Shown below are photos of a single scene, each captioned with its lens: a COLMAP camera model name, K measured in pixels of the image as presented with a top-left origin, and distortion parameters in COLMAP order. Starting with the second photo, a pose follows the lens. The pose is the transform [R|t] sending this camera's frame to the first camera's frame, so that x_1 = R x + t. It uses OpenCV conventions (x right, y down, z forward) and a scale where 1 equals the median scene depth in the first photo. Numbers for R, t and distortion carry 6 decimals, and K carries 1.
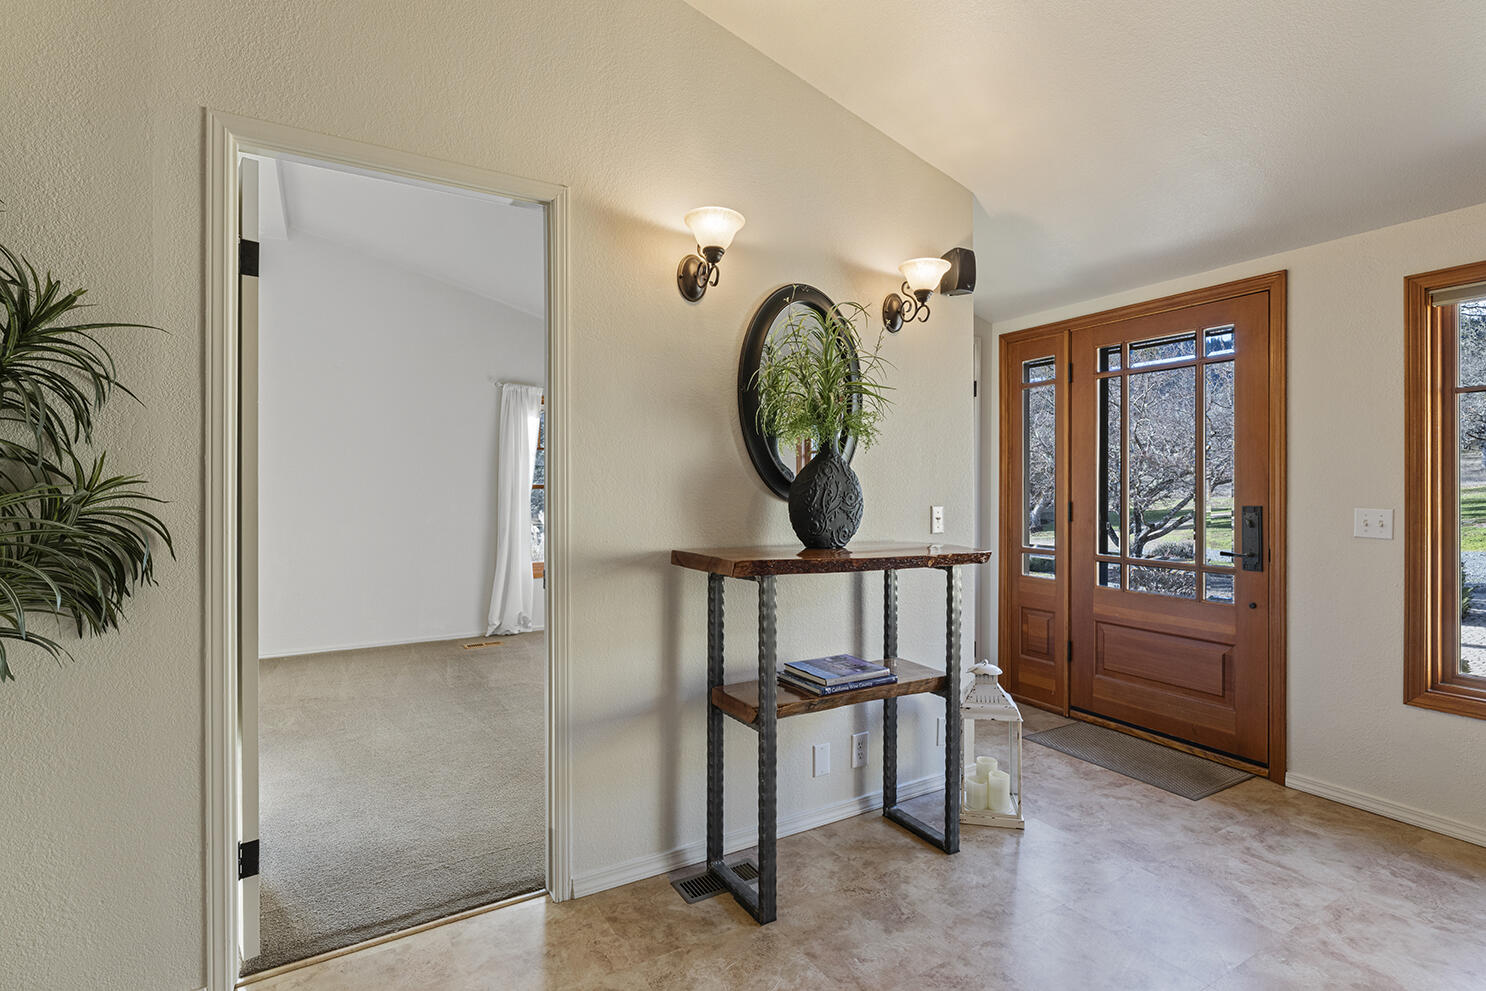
lens RADIAL K [[700.2, 0, 739.3], [0, 700.2, 490.9], [0, 0, 1]] dist [0.002360, 0.000182]
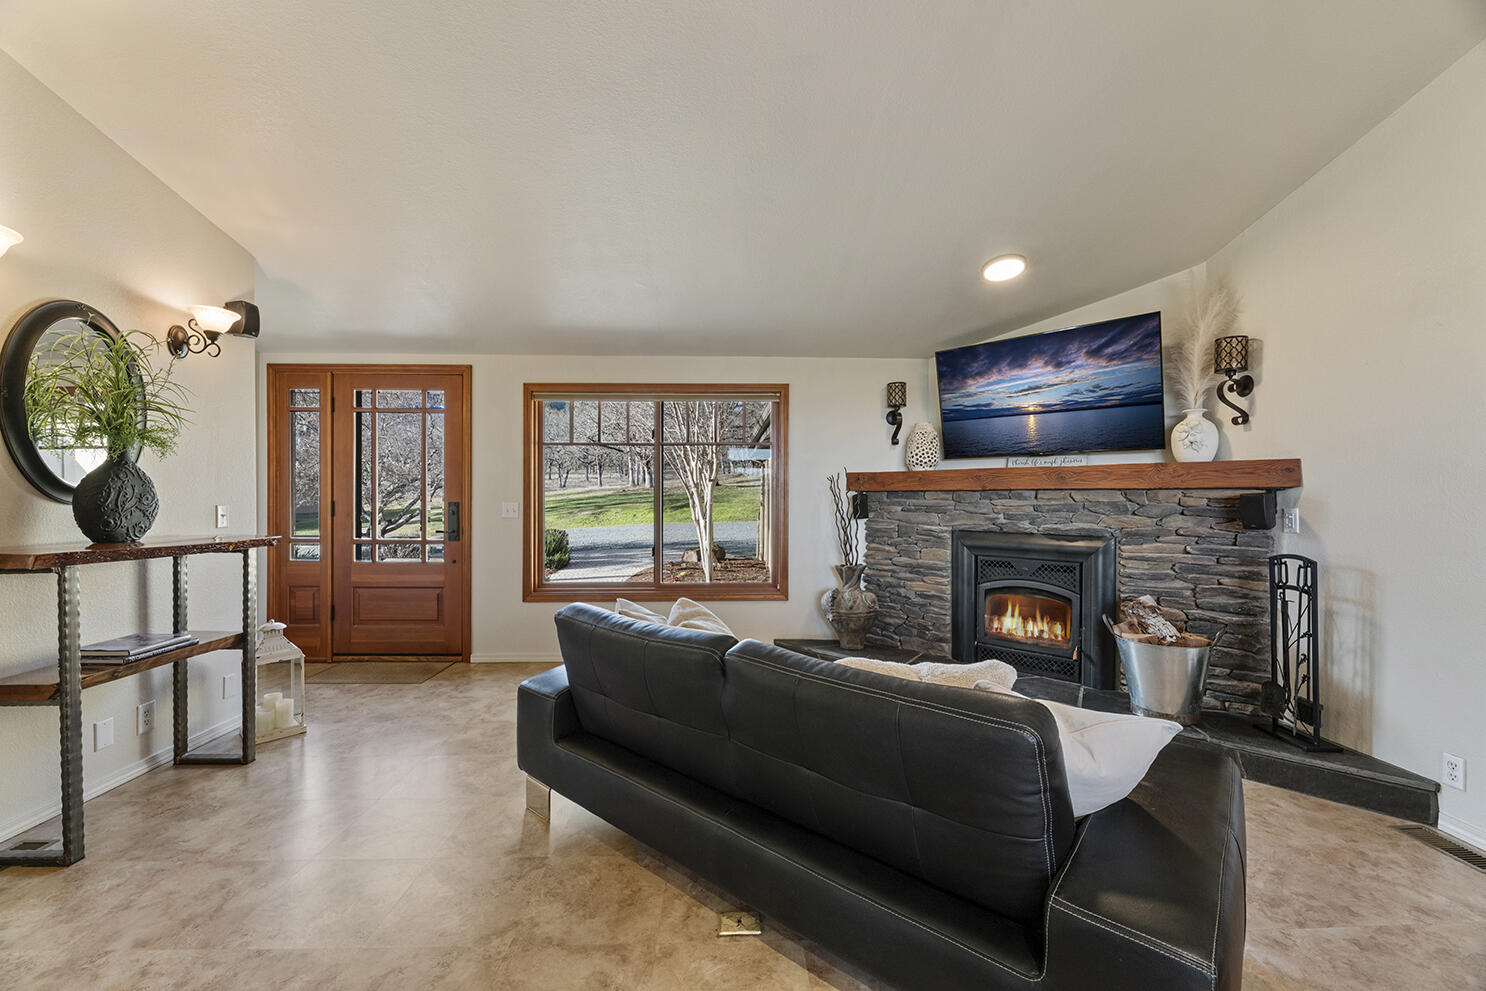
lens RADIAL K [[601.2, 0, 739.6], [0, 601.2, 494.6], [0, 0, 1]] dist [0.002197, -0.001261]
pose [[0.486049, -0.001524, 0.873930, -0.215315], [0.000146, 0.999999, 0.001663, 0.001434], [-0.873931, -0.000681, 0.486049, -0.331608]]
